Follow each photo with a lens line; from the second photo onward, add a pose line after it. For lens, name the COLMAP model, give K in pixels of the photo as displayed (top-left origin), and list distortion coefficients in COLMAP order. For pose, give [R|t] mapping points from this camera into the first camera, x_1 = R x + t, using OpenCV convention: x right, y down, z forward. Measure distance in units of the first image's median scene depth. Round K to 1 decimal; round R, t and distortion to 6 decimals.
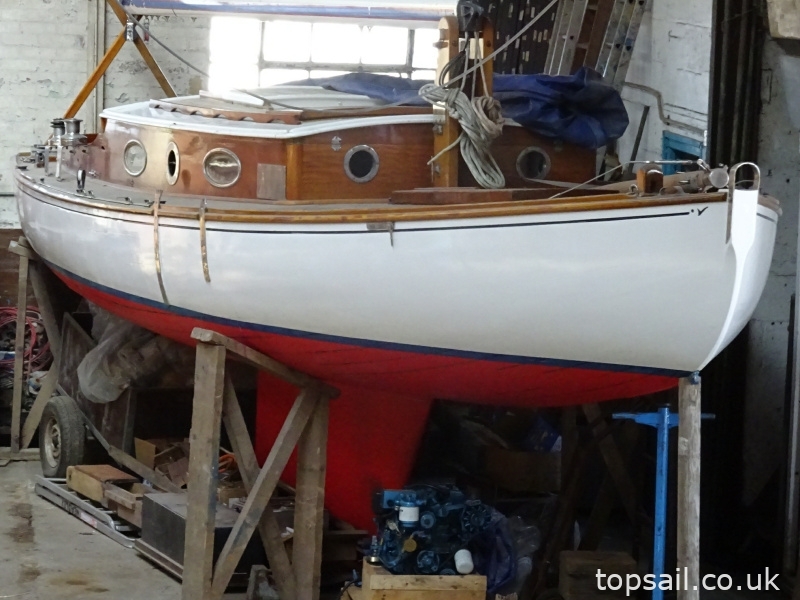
lens RADIAL K [[3467.5, 0, 399.9], [0, 3467.5, 300.4], [0, 0, 1]] dist [0.281606, 0.000000]
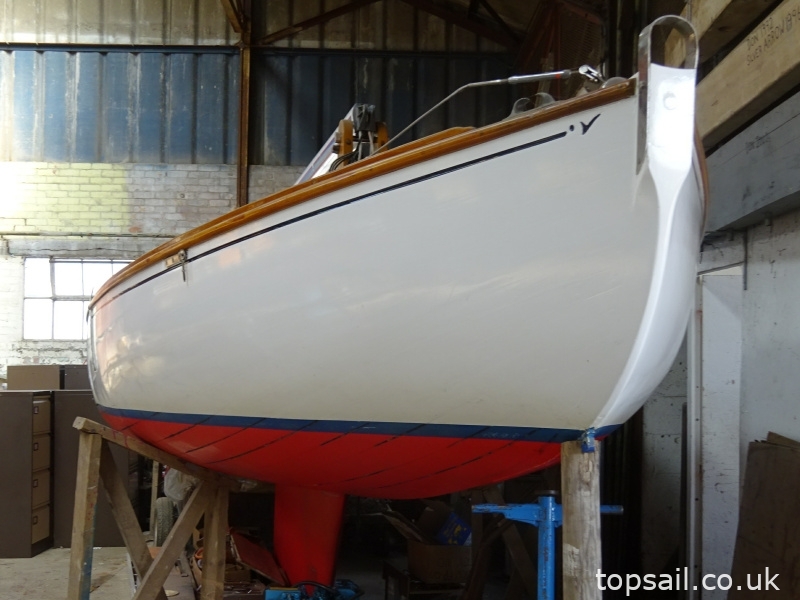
lens RADIAL K [[1012.8, 0, 383.4], [0, 1012.8, 309.9], [0, 0, 1]] dist [0.023332, 0.000000]
pose [[0.991899, -0.018208, -0.125720, 0.063136], [-0.002819, 0.986275, -0.165085, 0.025018], [0.127000, 0.164102, 0.978234, 0.717216]]
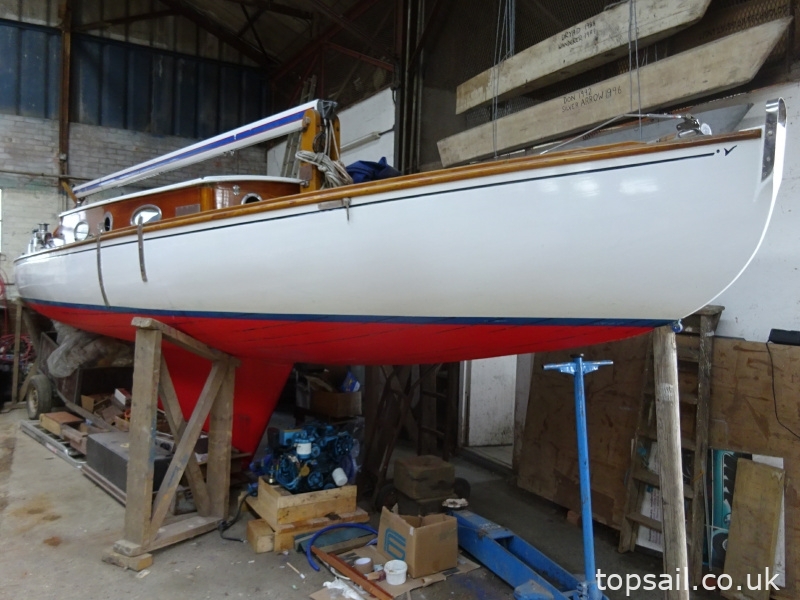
lens RADIAL K [[633.7, 0, 397.2], [0, 633.7, 281.5], [0, 0, 1]] dist [0.005622, -0.006411]
pose [[0.925672, -0.008044, 0.378241, -0.057254], [0.043979, 0.995284, -0.086463, 0.018916], [-0.375762, 0.096670, 0.921660, 0.742267]]
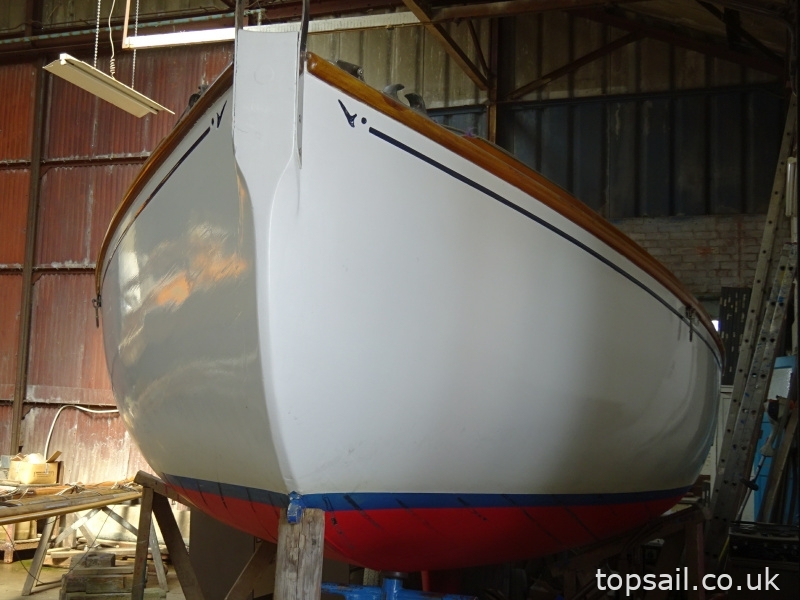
lens RADIAL K [[1012.8, 0, 395.4], [0, 1012.8, 306.0], [0, 0, 1]] dist [0.023332, 0.000000]
pose [[0.882875, -0.051412, -0.466786, 0.141165], [-0.060197, 0.973399, -0.221068, 0.021764], [0.465734, 0.223275, 0.856294, 0.767862]]
